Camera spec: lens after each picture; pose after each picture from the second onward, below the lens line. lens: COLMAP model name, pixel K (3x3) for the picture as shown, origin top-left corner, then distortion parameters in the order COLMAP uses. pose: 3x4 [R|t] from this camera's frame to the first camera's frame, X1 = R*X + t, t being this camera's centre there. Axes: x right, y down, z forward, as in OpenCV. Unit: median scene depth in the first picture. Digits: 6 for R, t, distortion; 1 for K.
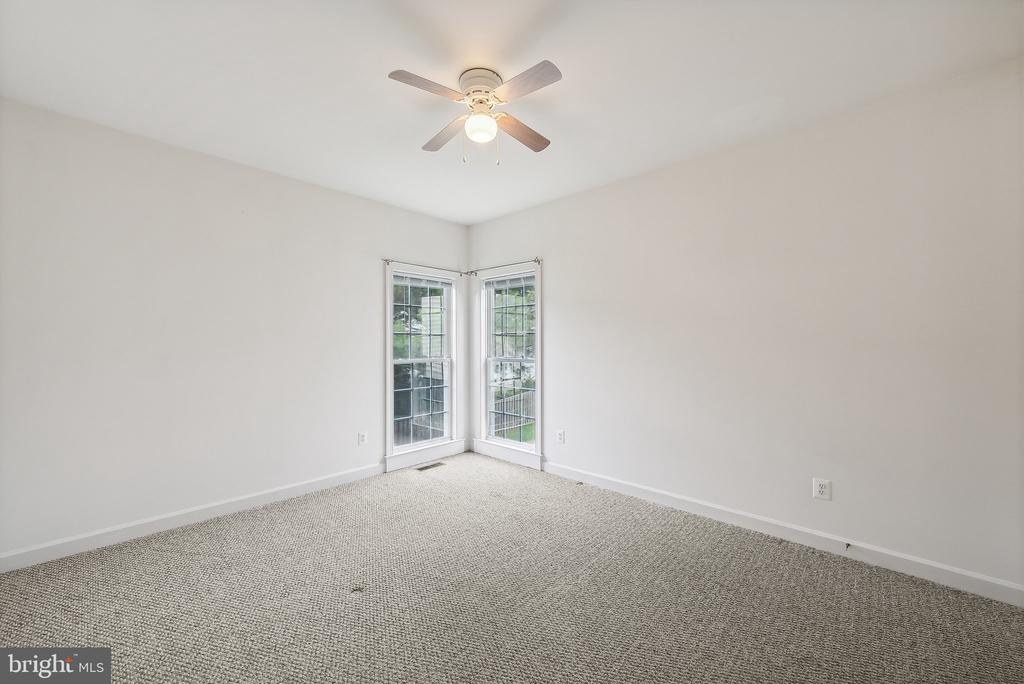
lens RADIAL K [[406.2, 0, 509.4], [0, 406.2, 342.7], [0, 0, 1]] dist [0.000110, -0.000051]
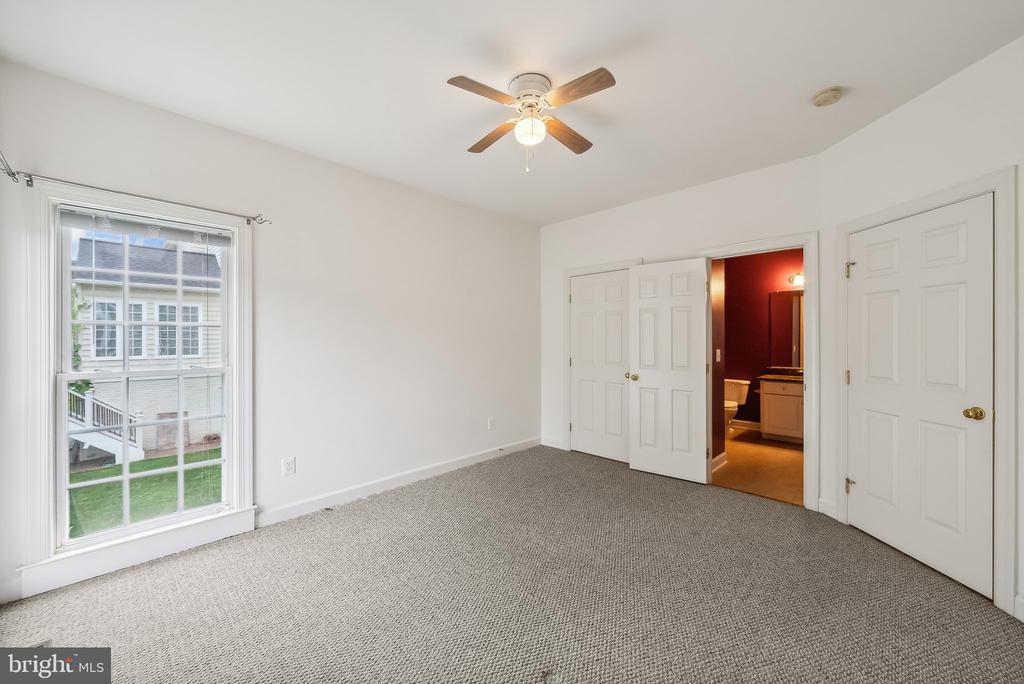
lens RADIAL K [[406.2, 0, 512.9], [0, 406.2, 337.4], [0, 0, 1]] dist [0.000110, -0.000051]
pose [[-0.004351, -0.000151, 0.999991, -0.747643], [0.002893, 0.999996, 0.000164, -0.005180], [-0.999986, 0.002894, -0.004350, 0.711648]]
